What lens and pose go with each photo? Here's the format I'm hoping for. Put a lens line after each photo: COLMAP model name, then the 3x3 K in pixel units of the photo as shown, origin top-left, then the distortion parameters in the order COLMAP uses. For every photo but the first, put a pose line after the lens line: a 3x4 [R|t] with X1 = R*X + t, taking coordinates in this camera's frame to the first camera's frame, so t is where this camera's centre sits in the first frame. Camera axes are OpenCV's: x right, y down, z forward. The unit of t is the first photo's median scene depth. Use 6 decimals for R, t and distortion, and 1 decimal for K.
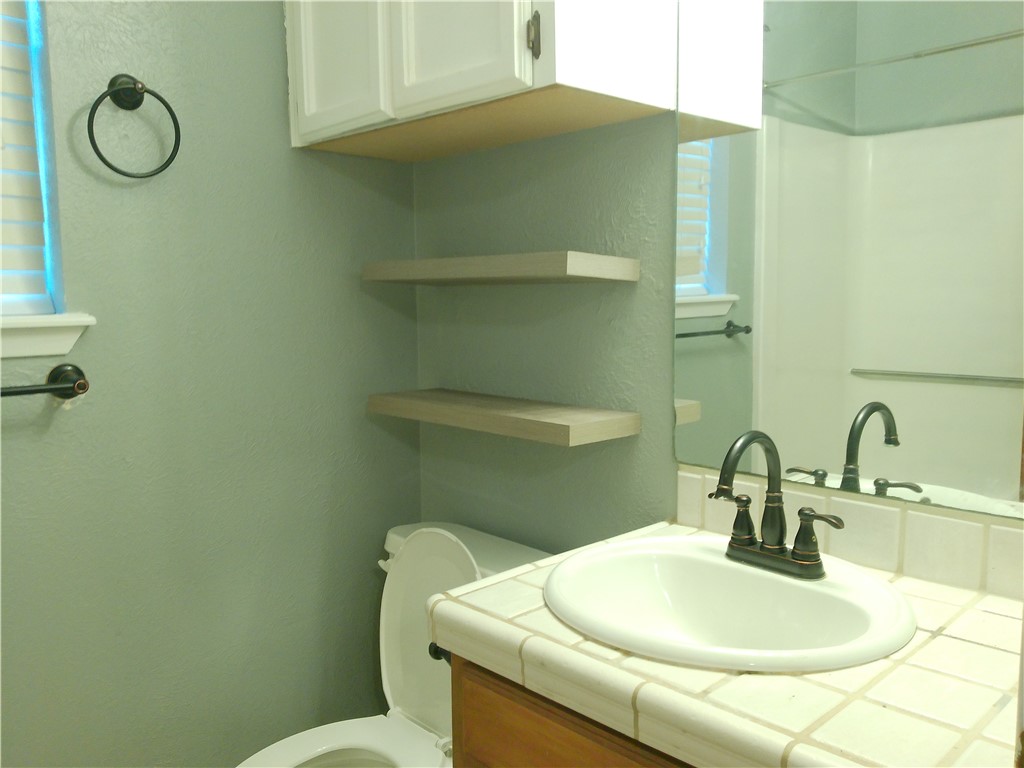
lens RADIAL K [[835.7, 0, 517.1], [0, 835.7, 383.2], [0, 0, 1]] dist [0.107228, -0.215153]
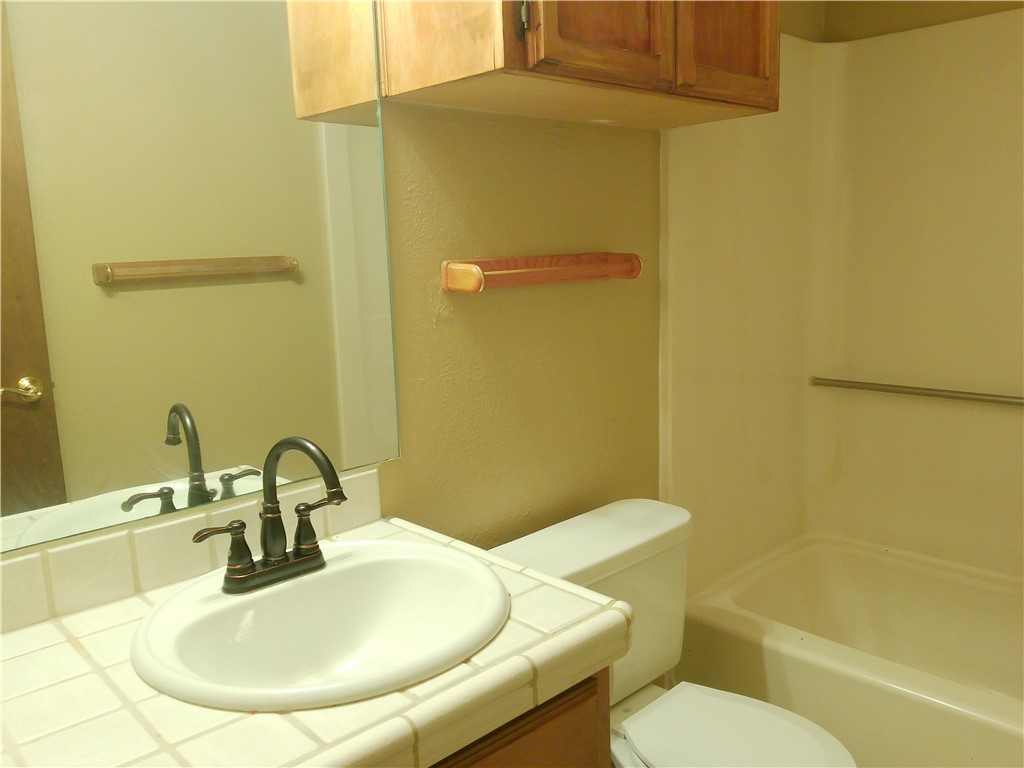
lens RADIAL K [[835.7, 0, 517.1], [0, 835.7, 383.2], [0, 0, 1]] dist [0.107228, -0.215153]
pose [[-0.006722, -0.147395, 0.989055, -0.642576], [0.136683, 0.979659, 0.146923, -0.110831], [-0.990592, 0.136174, 0.013561, 0.699039]]
